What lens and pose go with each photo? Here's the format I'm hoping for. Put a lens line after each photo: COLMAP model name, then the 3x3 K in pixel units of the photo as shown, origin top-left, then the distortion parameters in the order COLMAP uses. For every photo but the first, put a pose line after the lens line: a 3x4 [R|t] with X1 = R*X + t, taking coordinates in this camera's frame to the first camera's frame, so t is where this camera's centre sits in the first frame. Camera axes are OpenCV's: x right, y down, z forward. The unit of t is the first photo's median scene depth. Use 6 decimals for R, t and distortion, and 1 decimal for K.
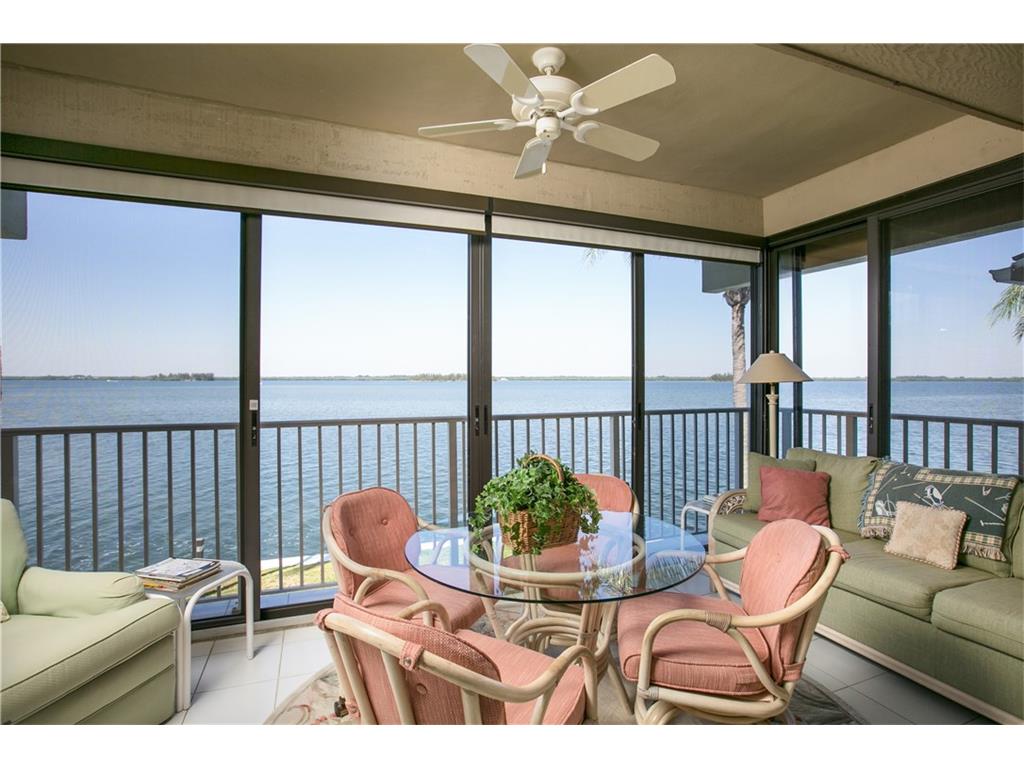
lens RADIAL K [[501.3, 0, 512.4], [0, 501.3, 381.0], [0, 0, 1]] dist [-0.047562, 0.022741]
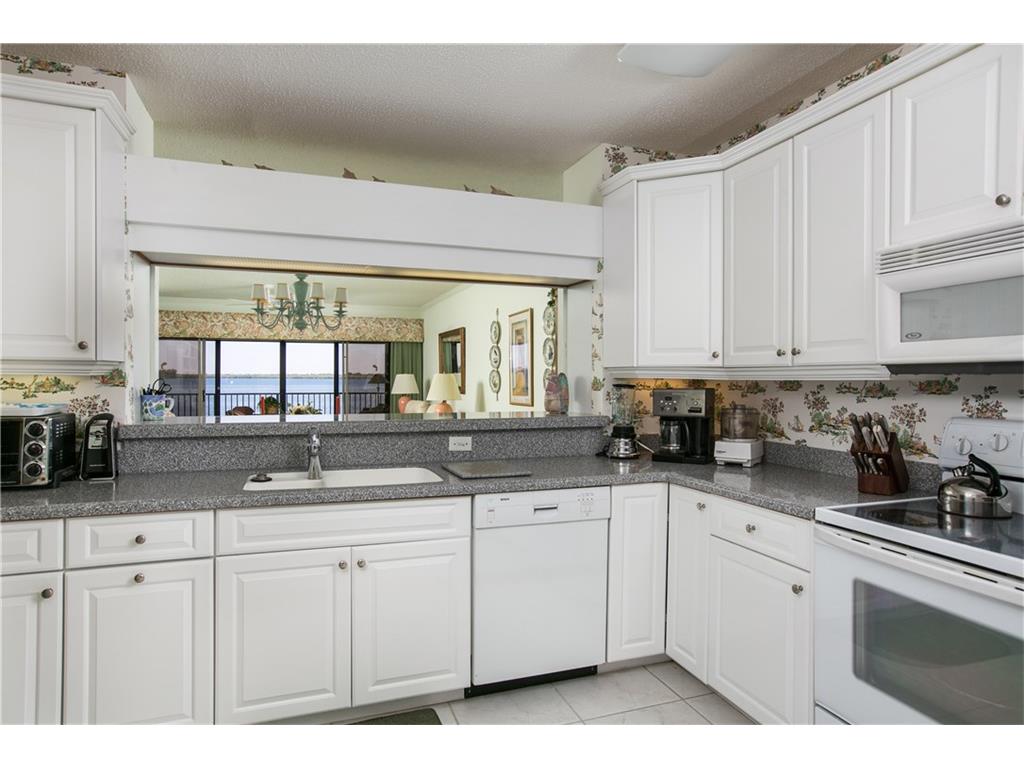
lens RADIAL K [[610.1, 0, 509.5], [0, 610.1, 381.9], [0, 0, 1]] dist [-0.005275, 0.000094]
pose [[0.999538, 0.004710, -0.030026, 1.664341], [-0.004682, 0.999989, 0.000976, -0.015968], [0.030031, -0.000835, 0.999549, -3.247427]]
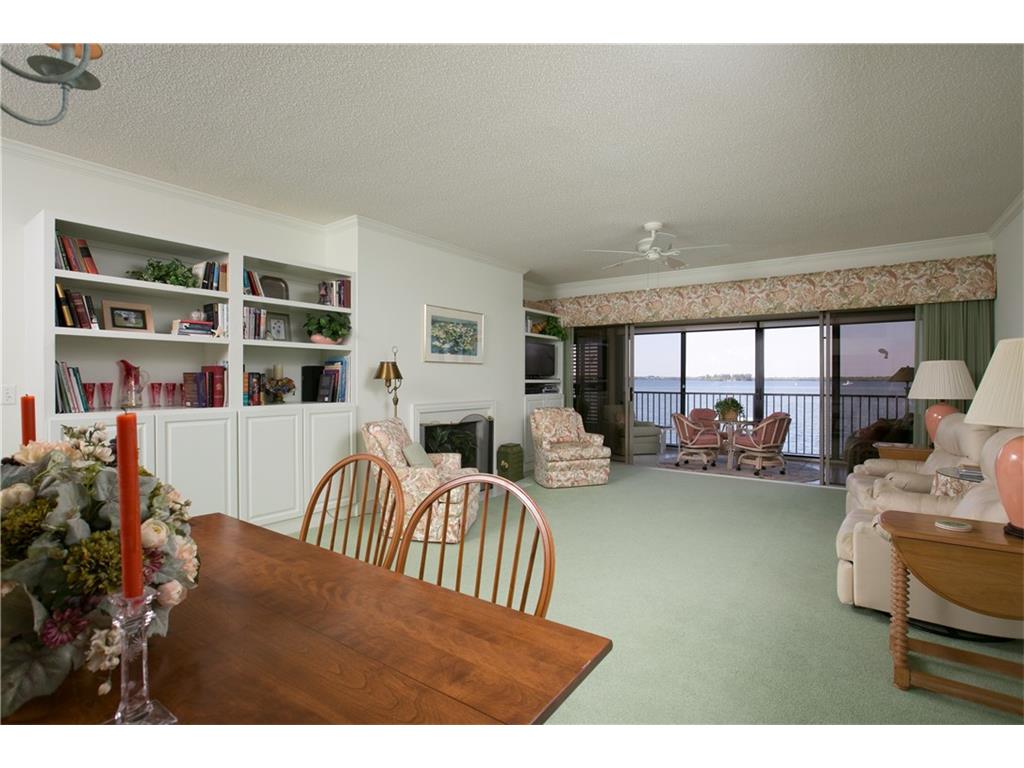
lens RADIAL K [[501.3, 0, 512.4], [0, 501.3, 381.0], [0, 0, 1]] dist [-0.047562, 0.022741]
pose [[0.553902, 0.005945, -0.832561, 1.461533], [-0.007066, 0.999972, 0.002439, 0.006881], [0.832552, 0.004532, 0.553929, -1.648837]]
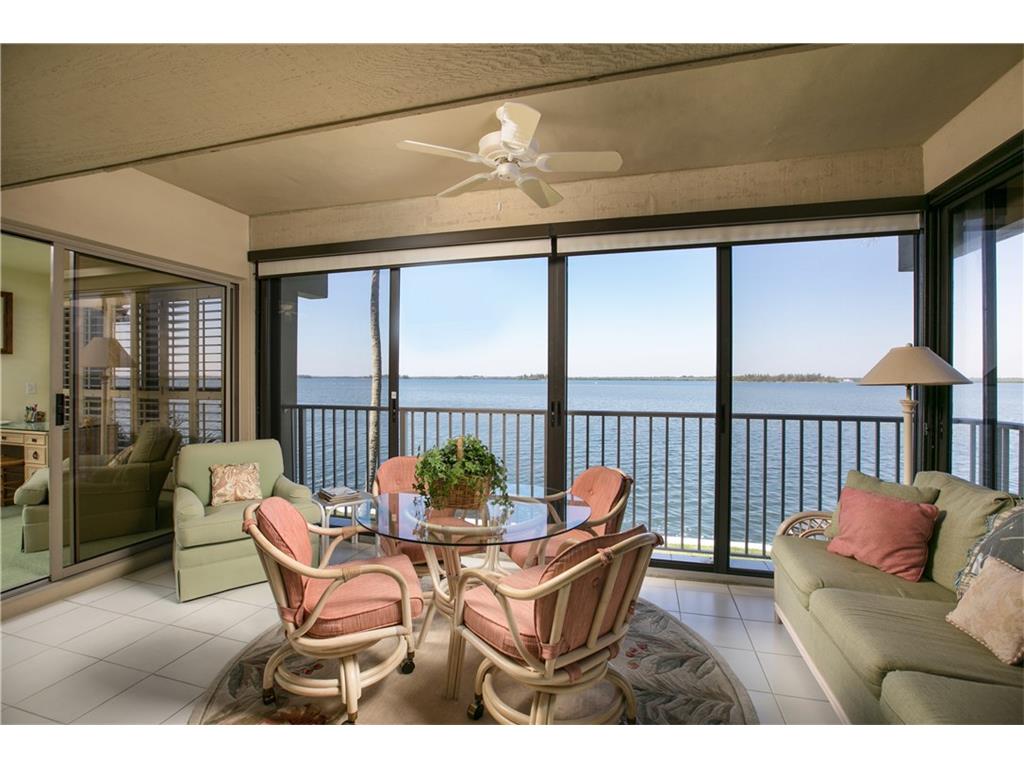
lens RADIAL K [[469.4, 0, 509.6], [0, 469.4, 380.6], [0, 0, 1]] dist [-0.058865, 0.023680]
pose [[0.799468, 0.005546, -0.600684, 0.504958], [-0.006448, 0.999979, 0.000651, 0.000184], [0.600675, 0.003353, 0.799487, 0.064340]]
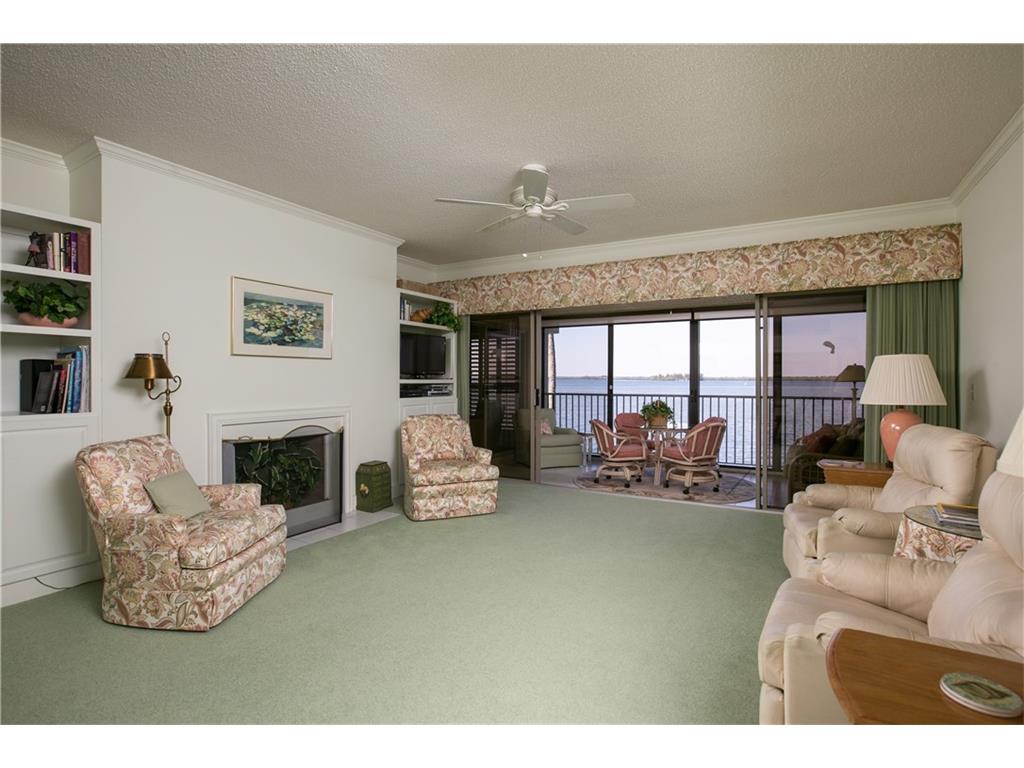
lens RADIAL K [[517.7, 0, 509.6], [0, 517.7, 381.5], [0, 0, 1]] dist [-0.057843, 0.029357]
pose [[0.625410, 0.006803, -0.780267, 1.308675], [-0.006757, 0.999972, 0.003302, 0.004625], [0.780267, 0.003207, 0.625438, -1.232378]]
